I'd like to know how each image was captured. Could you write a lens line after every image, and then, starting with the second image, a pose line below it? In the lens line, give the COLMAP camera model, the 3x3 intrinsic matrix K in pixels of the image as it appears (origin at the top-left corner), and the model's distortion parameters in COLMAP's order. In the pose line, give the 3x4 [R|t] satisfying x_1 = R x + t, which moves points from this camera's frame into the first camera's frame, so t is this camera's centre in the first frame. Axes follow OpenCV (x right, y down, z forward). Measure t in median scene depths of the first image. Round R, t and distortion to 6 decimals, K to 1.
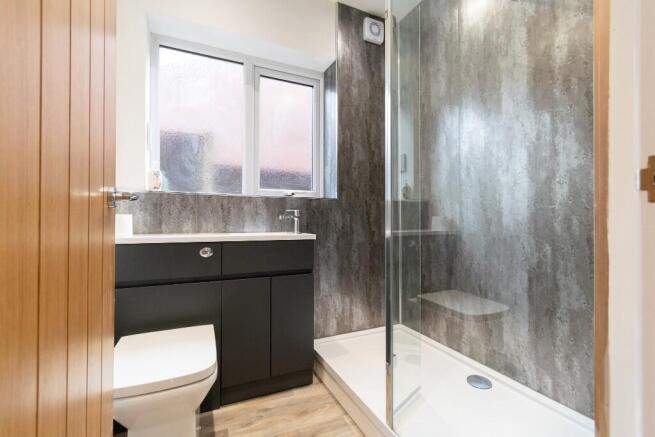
lens RADIAL K [[288.9, 0, 327.4], [0, 288.9, 219.0], [0, 0, 1]] dist [0.008552, -0.001442]
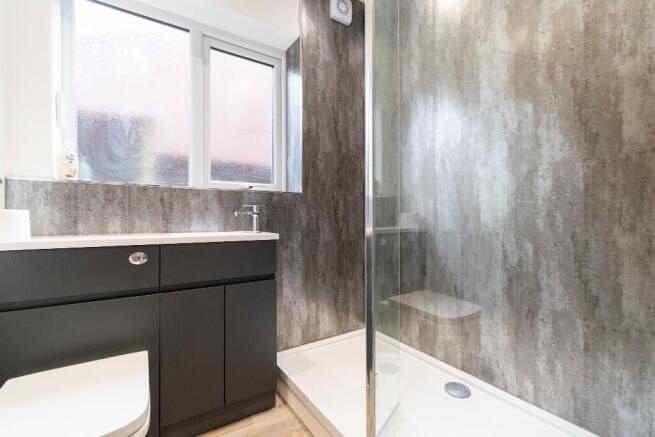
lens RADIAL K [[288.9, 0, 327.3], [0, 288.9, 218.0], [0, 0, 1]] dist [0.008552, -0.001442]
pose [[0.989185, -0.002915, 0.146647, -0.022596], [0.002109, 0.999982, 0.005657, 0.002166], [-0.146661, -0.005287, 0.989173, 0.123014]]
